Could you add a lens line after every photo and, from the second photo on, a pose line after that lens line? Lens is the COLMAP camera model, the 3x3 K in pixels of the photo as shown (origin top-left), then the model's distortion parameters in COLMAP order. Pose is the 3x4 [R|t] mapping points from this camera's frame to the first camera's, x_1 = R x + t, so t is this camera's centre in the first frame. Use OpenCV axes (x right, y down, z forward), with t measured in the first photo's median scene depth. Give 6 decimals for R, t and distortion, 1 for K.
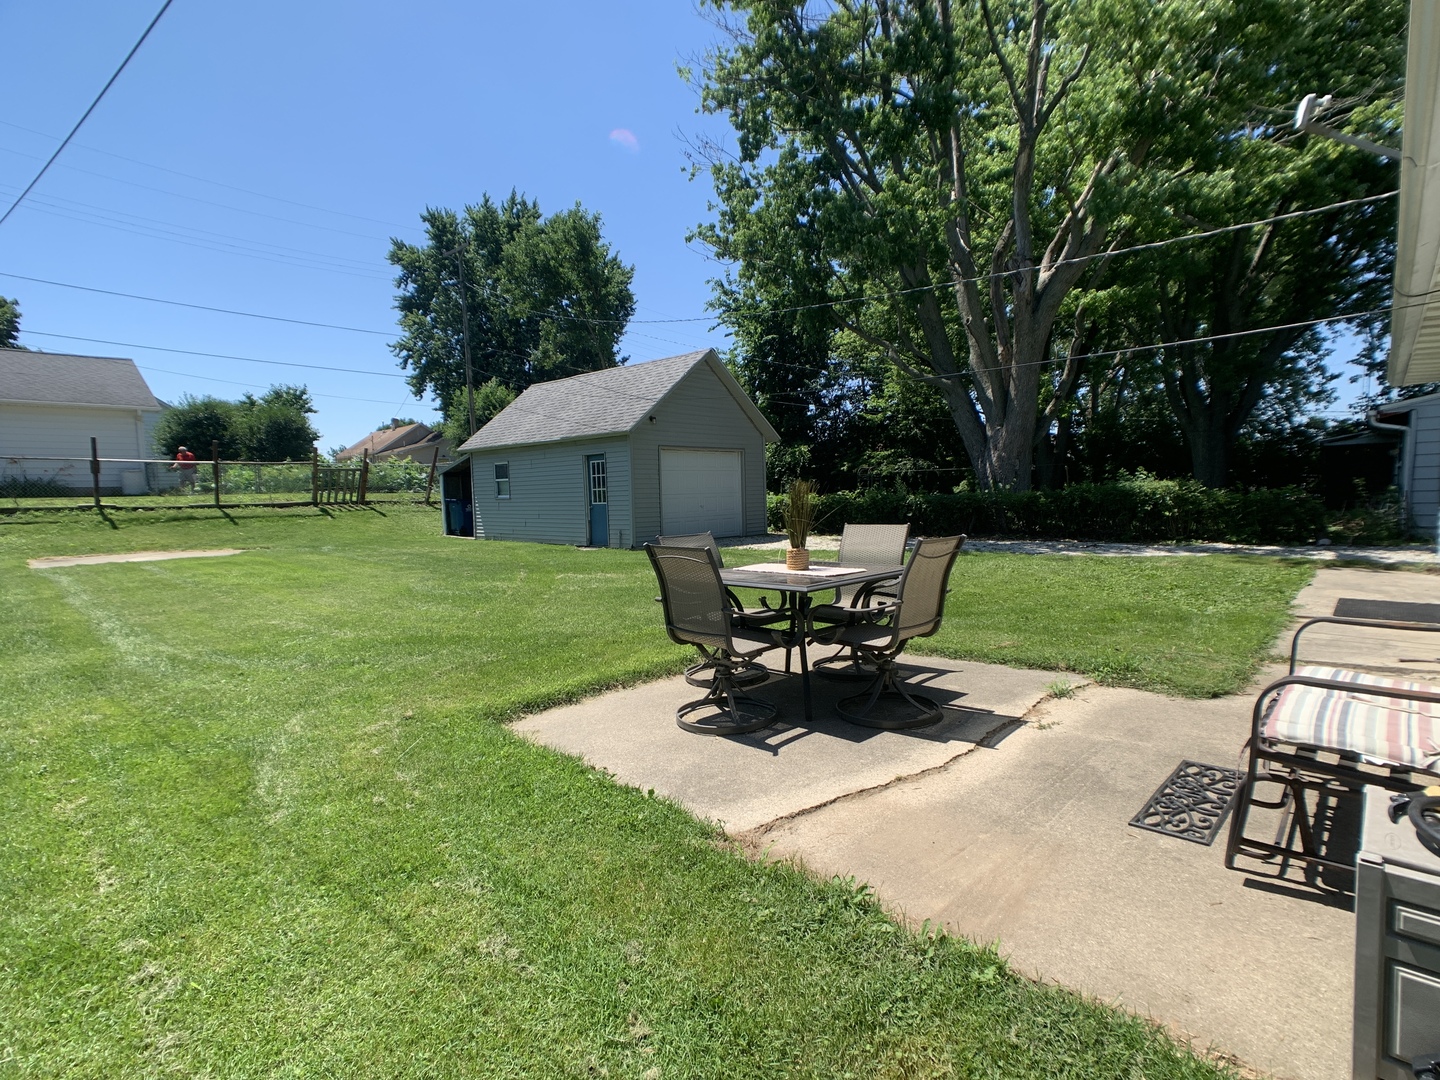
lens RADIAL K [[701.5, 0, 716.8], [0, 701.5, 546.0], [0, 0, 1]] dist [-0.028845, 0.011564]
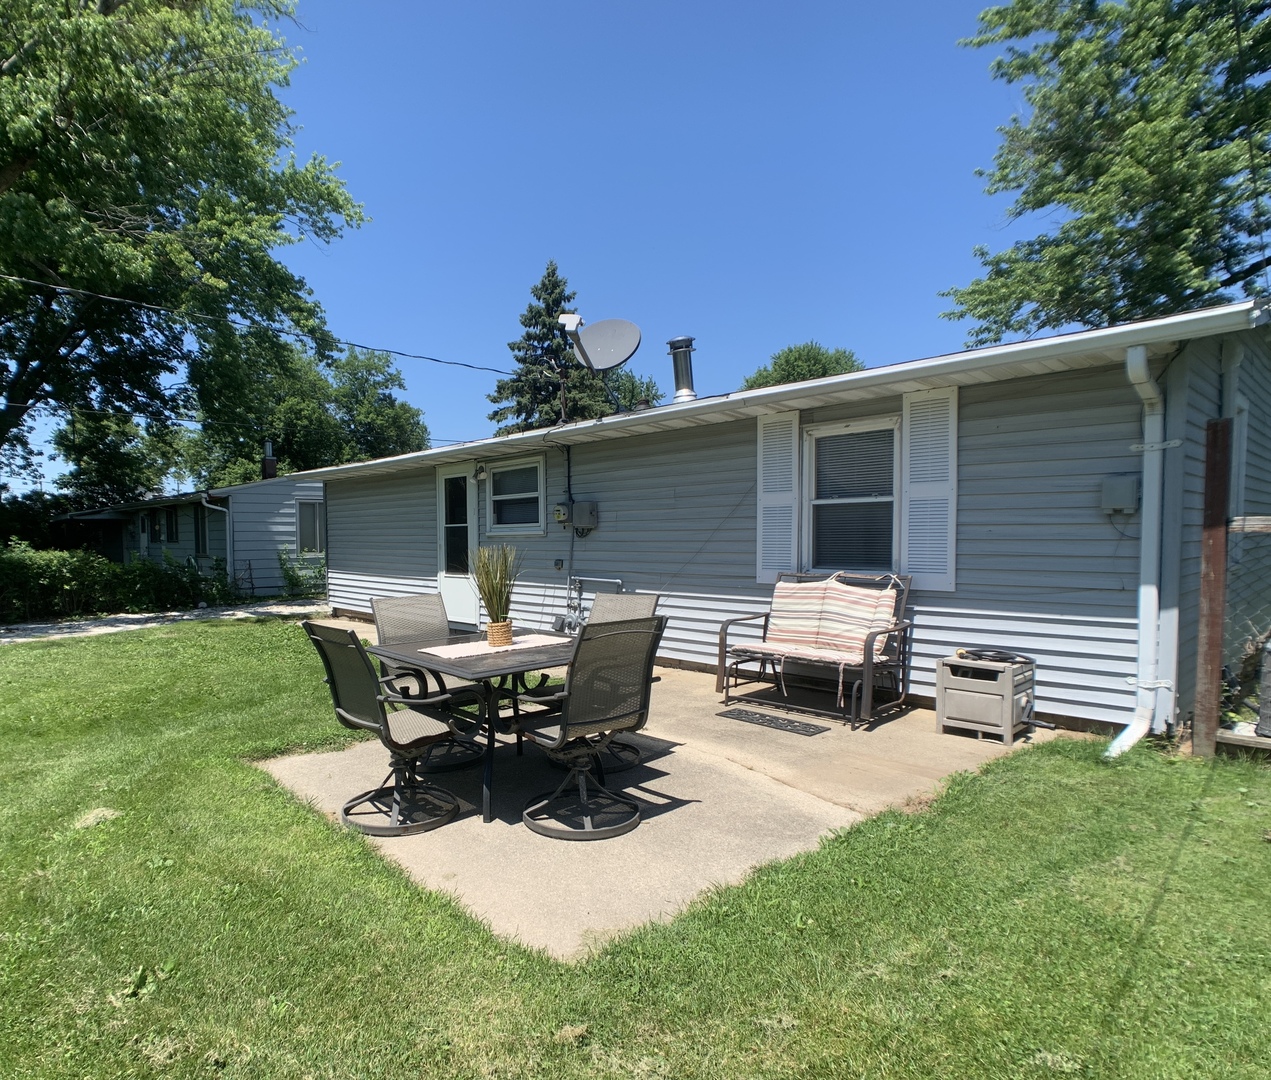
lens RADIAL K [[683.5, 0, 622.9], [0, 683.5, 539.4], [0, 0, 1]] dist [-0.002901, -0.000523]
pose [[0.115181, 0.020095, 0.993141, -0.600102], [0.092195, 0.995264, -0.030830, -0.047797], [-0.989057, 0.095113, 0.112783, 0.591725]]
